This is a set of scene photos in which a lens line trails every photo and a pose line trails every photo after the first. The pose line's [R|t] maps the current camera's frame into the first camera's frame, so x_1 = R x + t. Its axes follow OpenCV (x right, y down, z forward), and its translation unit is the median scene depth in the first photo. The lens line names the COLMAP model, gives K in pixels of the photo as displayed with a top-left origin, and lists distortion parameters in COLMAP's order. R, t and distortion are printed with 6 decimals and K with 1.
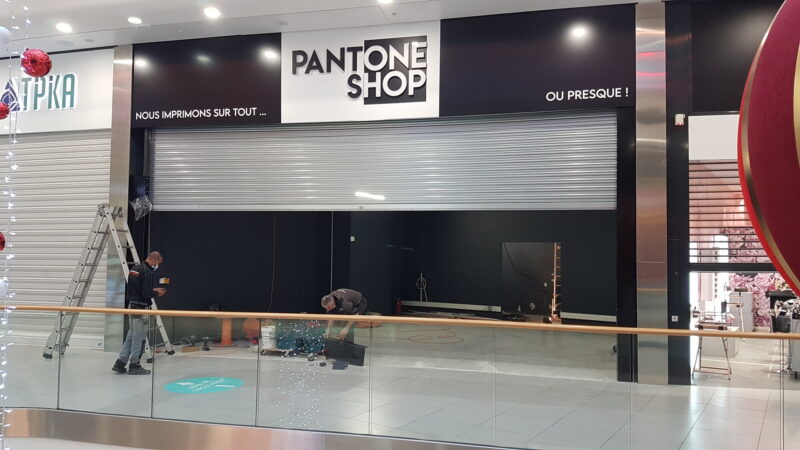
lens RADIAL K [[615.9, 0, 391.9], [0, 615.9, 226.8], [0, 0, 1]] dist [0.036649, -0.043697]
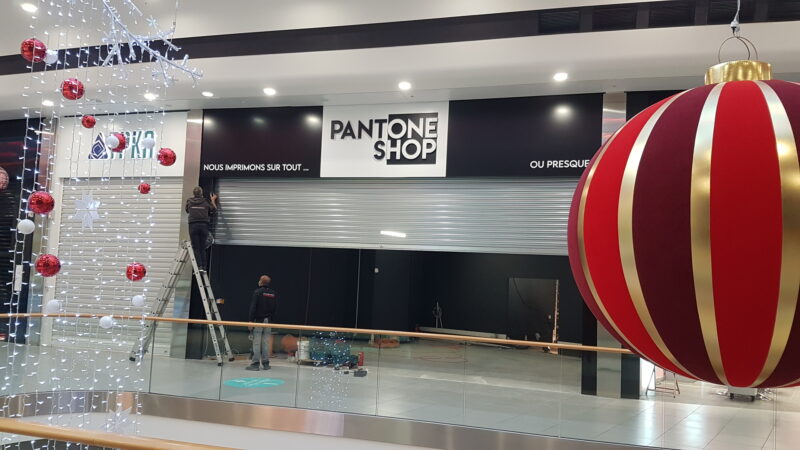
lens RADIAL K [[615.9, 0, 407.1], [0, 615.9, 227.8], [0, 0, 1]] dist [0.036649, -0.043697]
pose [[0.999112, 0.028958, -0.030619, 0.037584], [-0.030349, 0.998481, -0.045983, -0.015071], [0.029241, 0.046872, 0.998473, -0.237101]]
